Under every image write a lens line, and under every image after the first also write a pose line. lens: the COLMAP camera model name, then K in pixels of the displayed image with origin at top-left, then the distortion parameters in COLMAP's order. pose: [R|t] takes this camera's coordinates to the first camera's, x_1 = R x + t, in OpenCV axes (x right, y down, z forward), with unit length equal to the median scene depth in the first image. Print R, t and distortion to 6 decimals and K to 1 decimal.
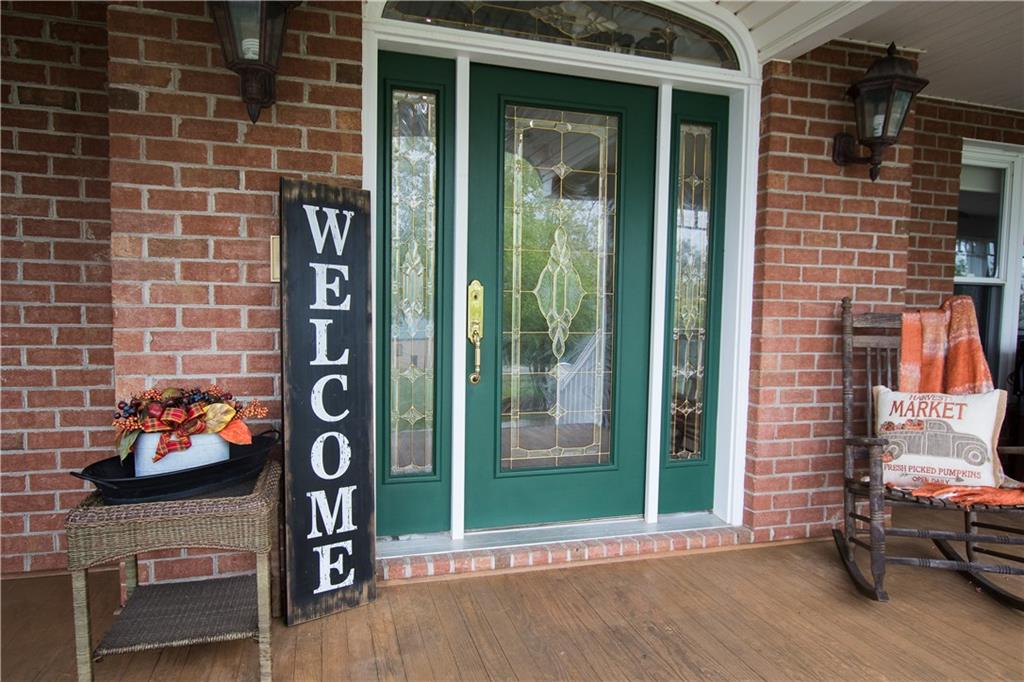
lens RADIAL K [[647.8, 0, 514.8], [0, 647.8, 343.4], [0, 0, 1]] dist [0.000444, 0.002953]
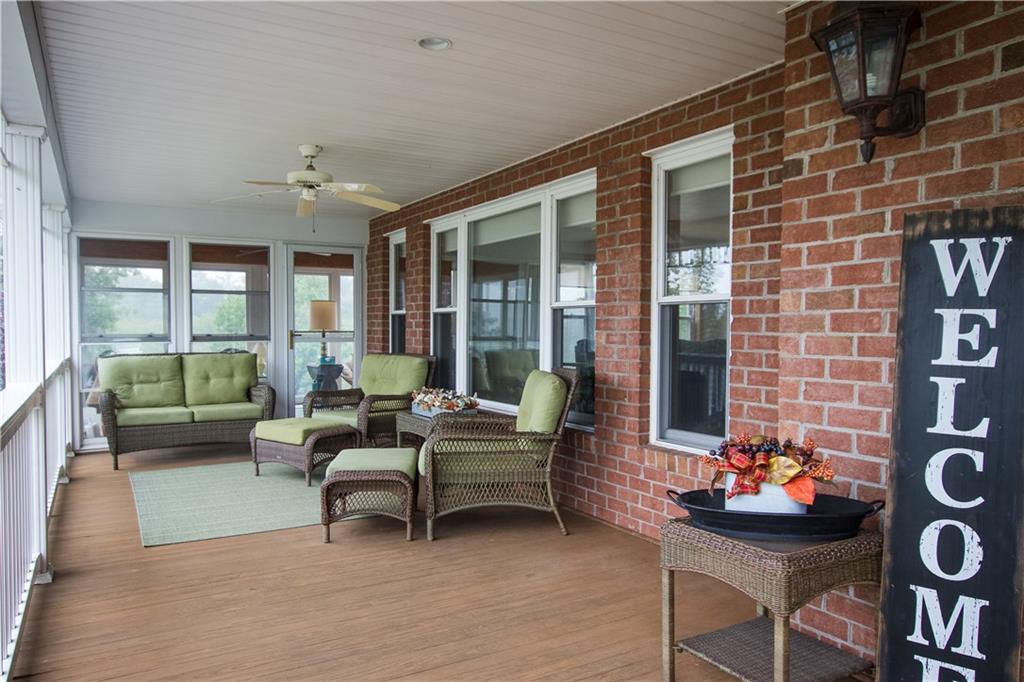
lens RADIAL K [[706.8, 0, 512.5], [0, 706.8, 342.9], [0, 0, 1]] dist [0.008951, 0.002520]
pose [[0.246427, 0.002332, -0.969159, 0.425815], [-0.051484, 0.998617, -0.010688, -0.043108], [0.967793, 0.052530, 0.246206, 0.253899]]
